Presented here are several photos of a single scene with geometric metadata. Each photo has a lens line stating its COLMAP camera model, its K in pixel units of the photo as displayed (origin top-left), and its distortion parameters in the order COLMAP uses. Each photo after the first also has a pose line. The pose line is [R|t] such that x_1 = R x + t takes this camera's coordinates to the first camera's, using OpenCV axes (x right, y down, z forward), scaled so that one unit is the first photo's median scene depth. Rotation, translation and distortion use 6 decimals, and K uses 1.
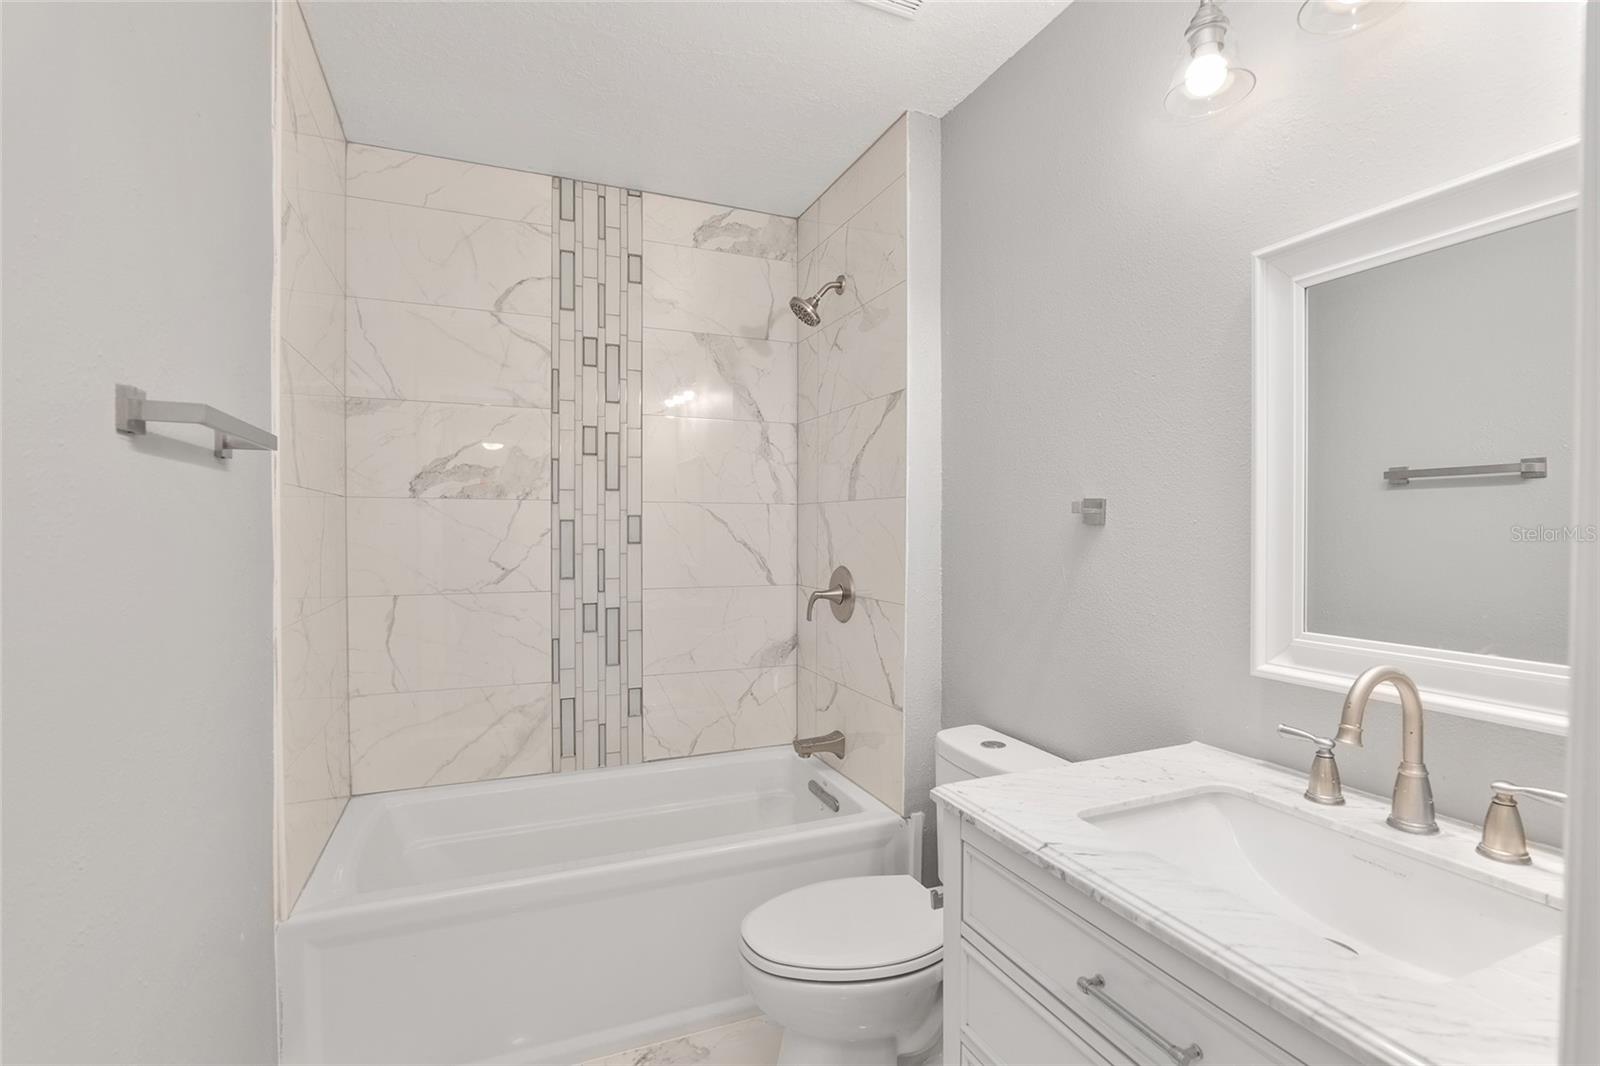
lens RADIAL K [[752.2, 0, 787.4], [0, 752.2, 536.8], [0, 0, 1]] dist [-0.031118, 0.014810]
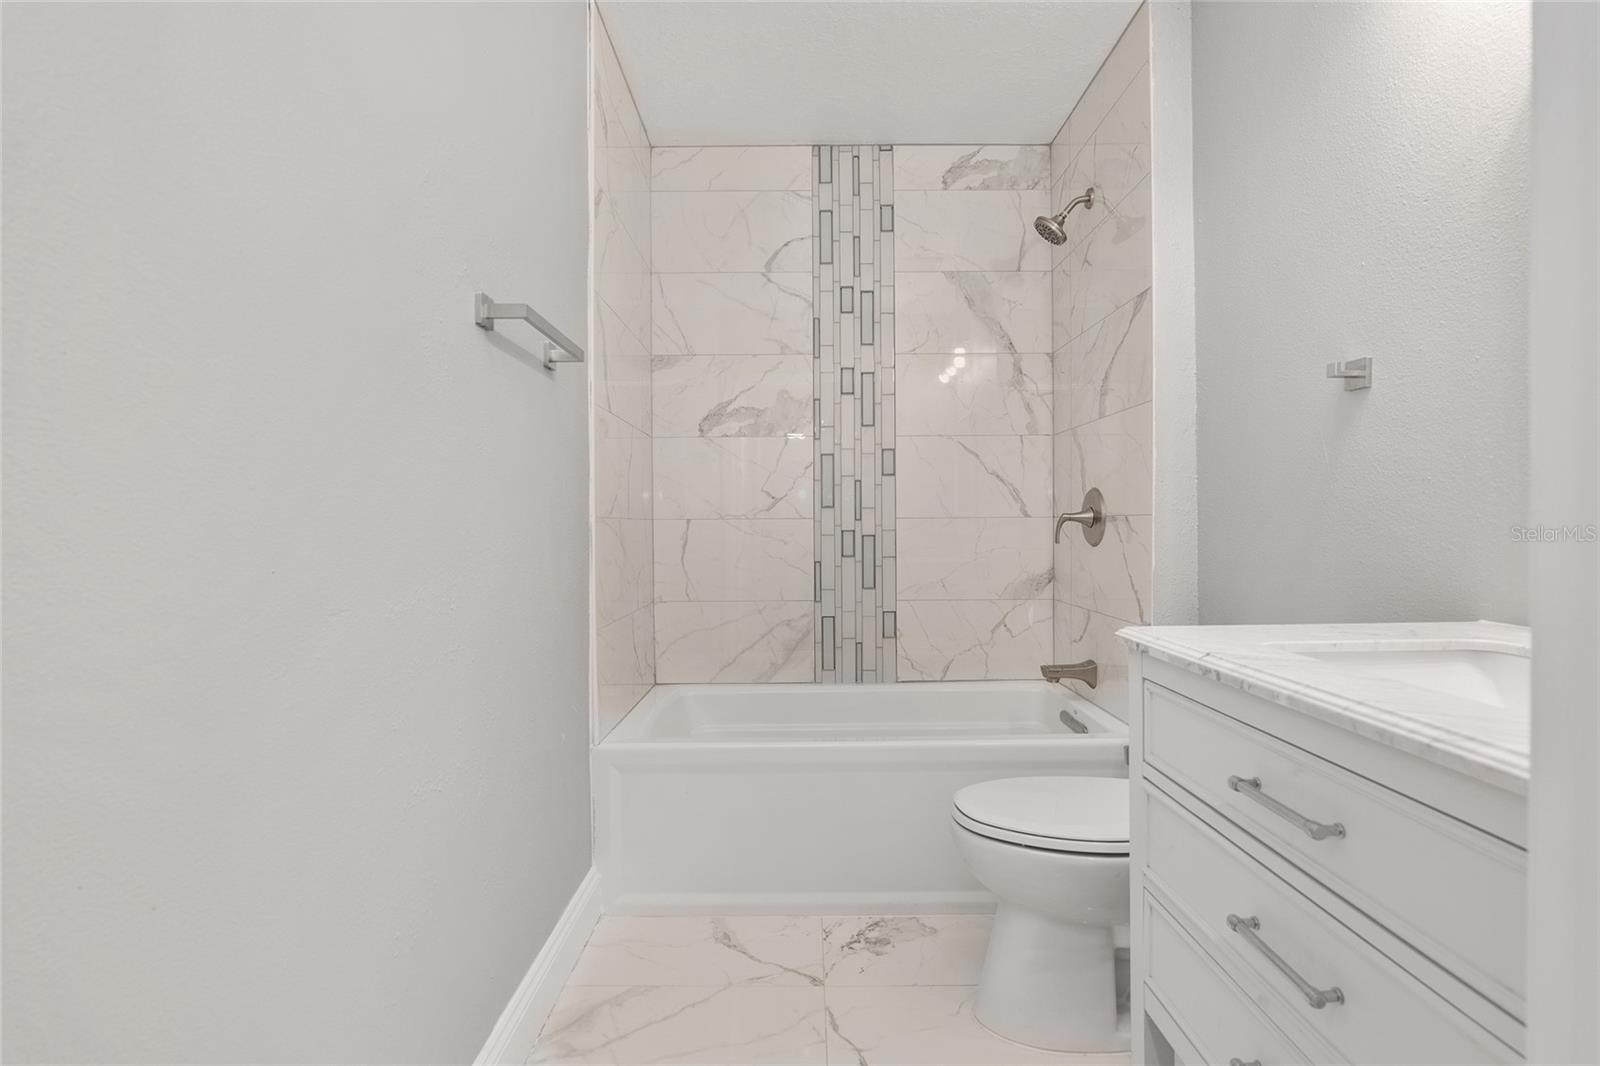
lens RADIAL K [[752.2, 0, 787.4], [0, 752.2, 536.8], [0, 0, 1]] dist [-0.031118, 0.014810]
pose [[0.920038, -0.000768, -0.391829, 0.087693], [0.000574, 1.000000, -0.000613, 0.102482], [0.391829, 0.000339, 0.920038, -0.042530]]
